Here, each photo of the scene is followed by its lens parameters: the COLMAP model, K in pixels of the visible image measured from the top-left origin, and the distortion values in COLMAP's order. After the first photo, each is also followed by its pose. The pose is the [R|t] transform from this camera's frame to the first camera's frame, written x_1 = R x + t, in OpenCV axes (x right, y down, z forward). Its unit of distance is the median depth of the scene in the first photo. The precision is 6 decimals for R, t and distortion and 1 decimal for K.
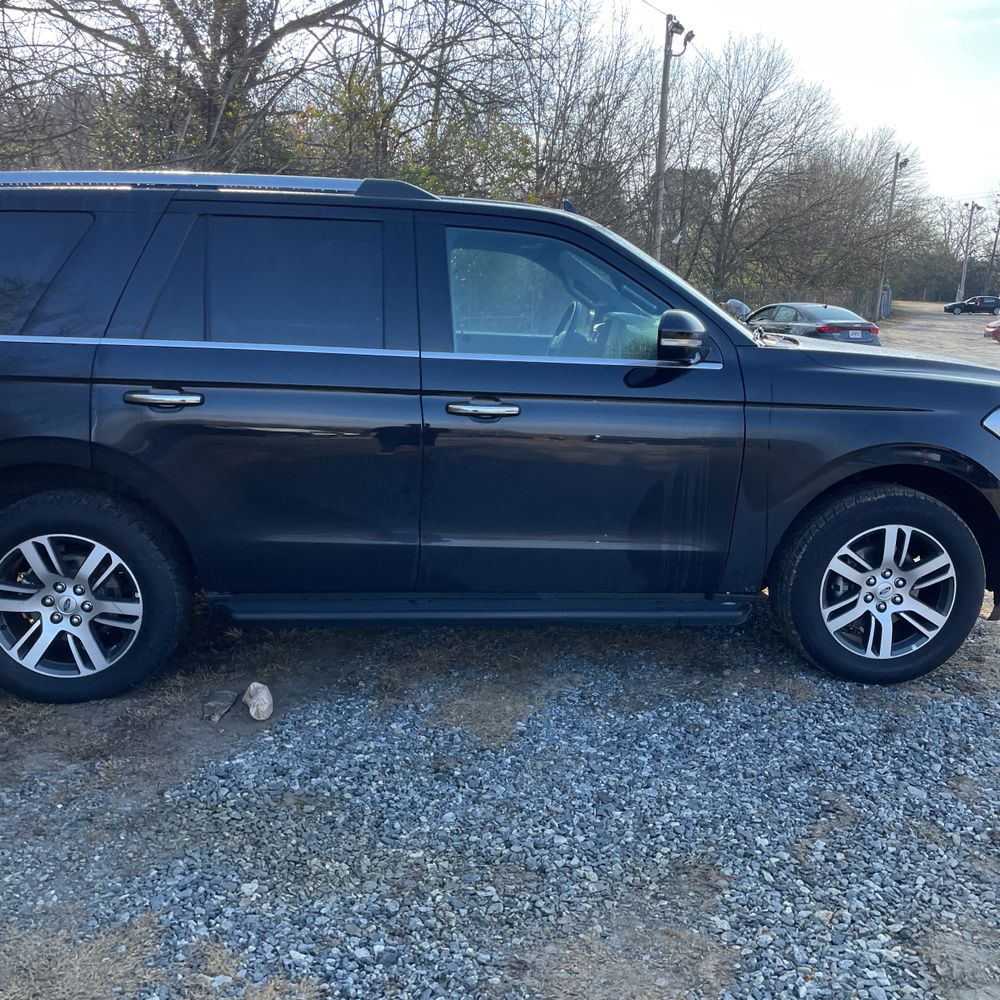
lens RADIAL K [[1000.7, 0, 501.5], [0, 1000.7, 515.7], [0, 0, 1]] dist [0.100567, -0.161000]
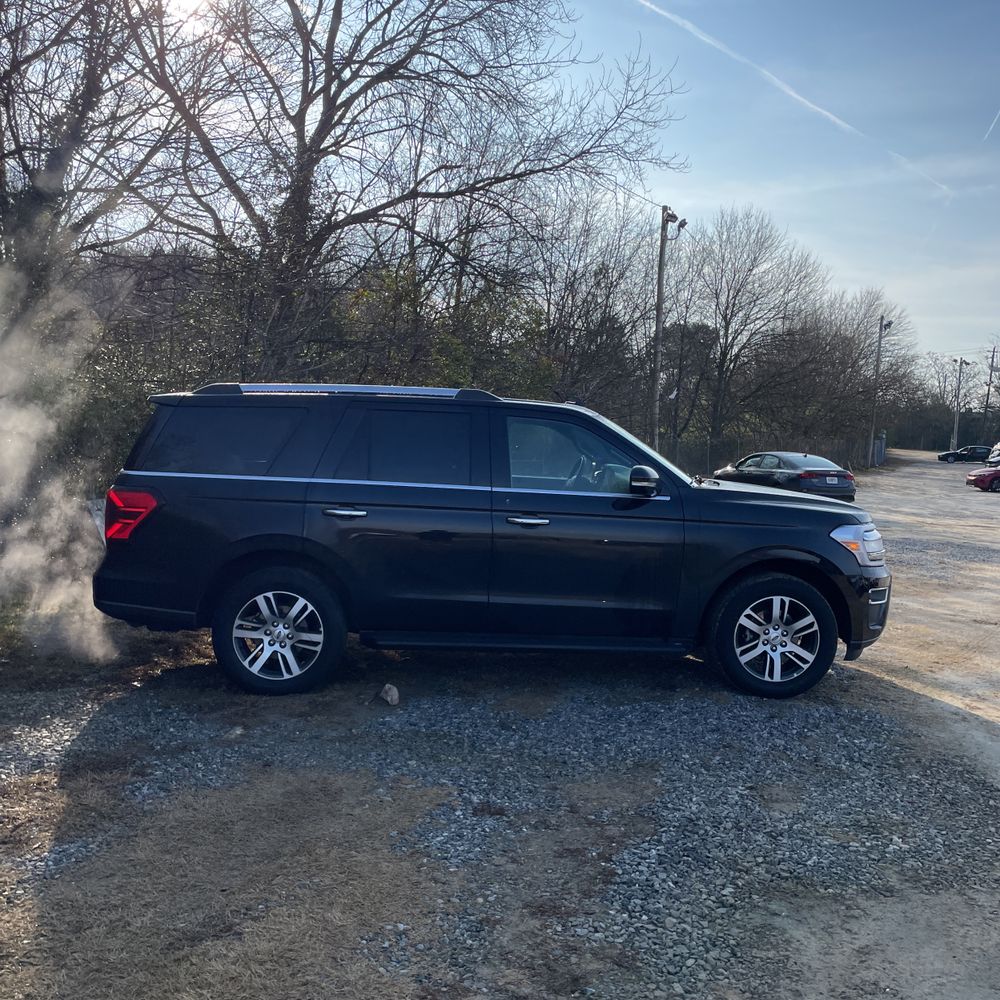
lens RADIAL K [[1009.7, 0, 500.0], [0, 1009.7, 500.0], [0, 0, 1]] dist [0.098274, -0.116558]
pose [[0.999890, 0.011283, -0.009660, -0.044891], [-0.012631, 0.988111, -0.153226, 0.110317], [0.007816, 0.153331, 0.988144, -0.632891]]
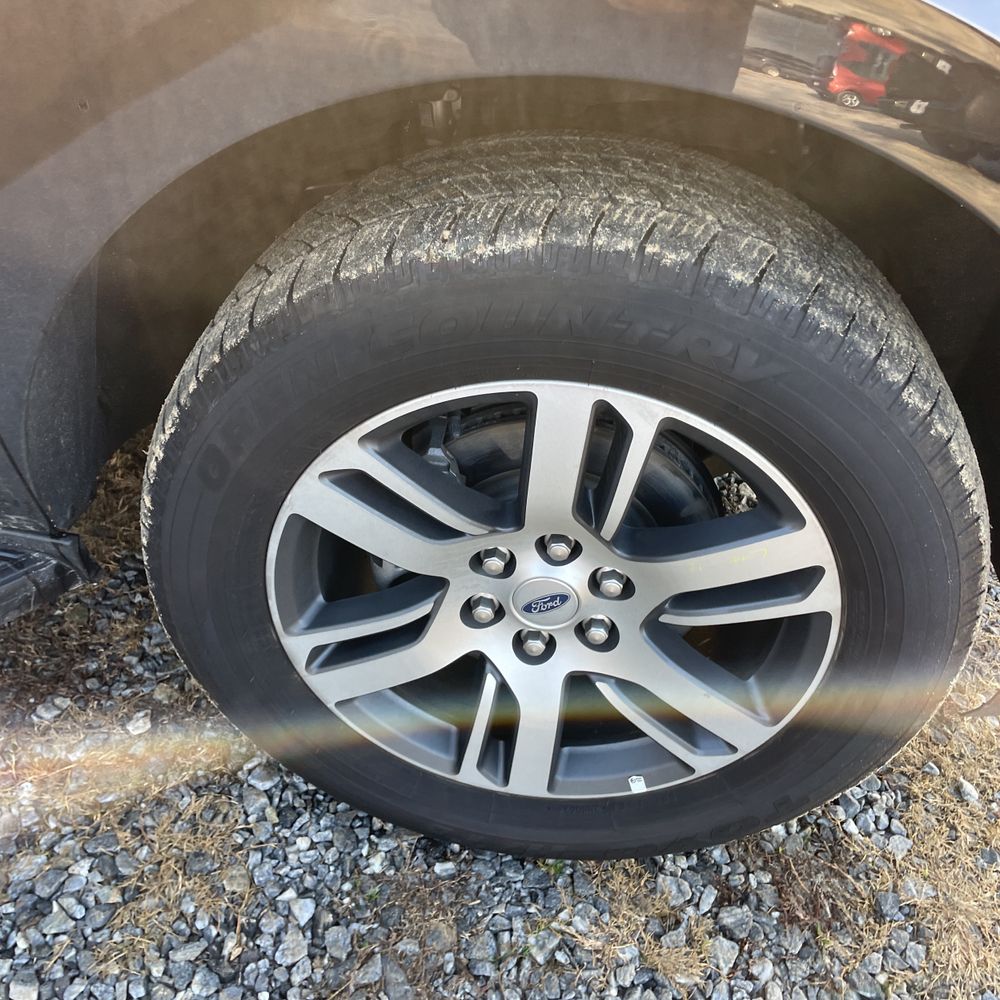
lens RADIAL K [[1009.7, 0, 500.0], [0, 1009.7, 500.0], [0, 0, 1]] dist [0.098274, -0.116558]
pose [[0.978475, 0.175393, -0.108741, 0.389978], [-0.107872, 0.883911, 0.455043, -0.061435], [0.175929, -0.433518, 0.883805, 0.785770]]
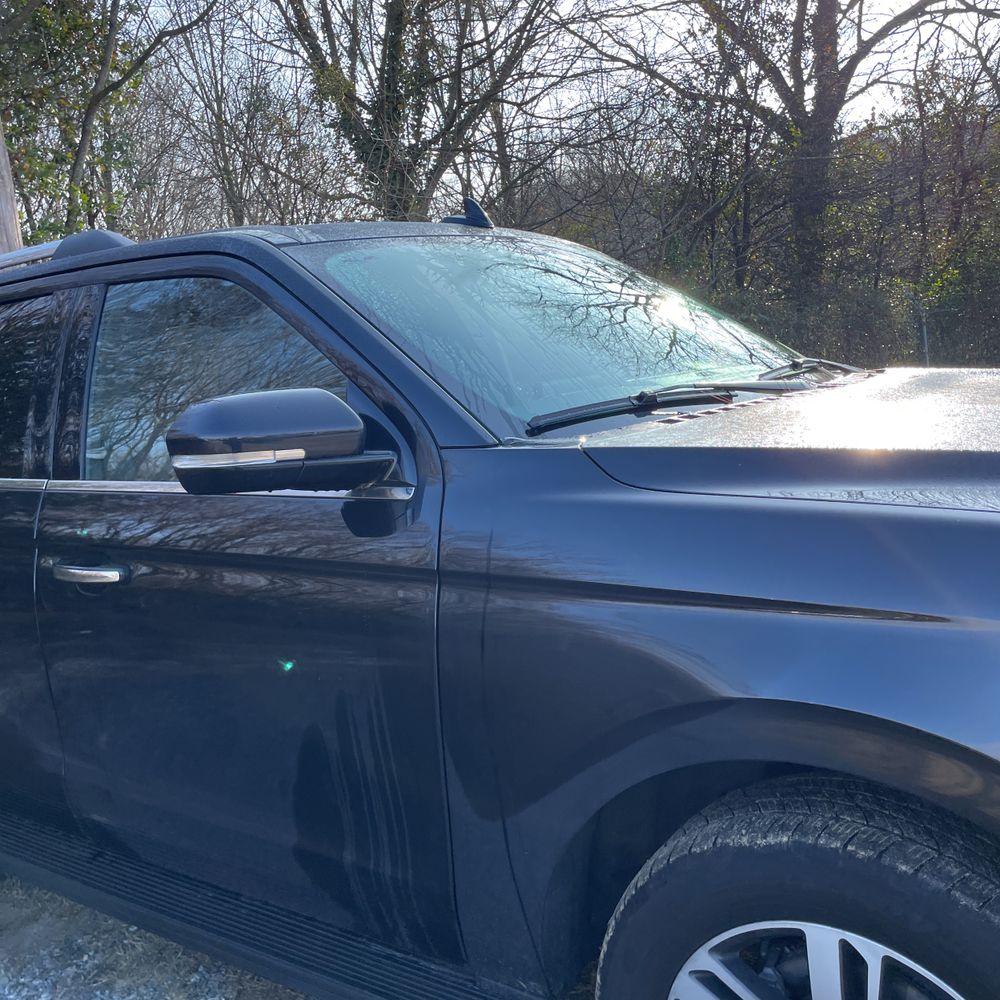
lens RADIAL K [[970.5, 0, 500.0], [0, 970.5, 500.0], [0, 0, 1]] dist [0.124539, -0.171657]
pose [[0.759754, -0.011780, -0.650104, 0.514890], [-0.017221, 0.999121, -0.038230, -0.121047], [0.649983, 0.040241, 0.758883, 0.645237]]
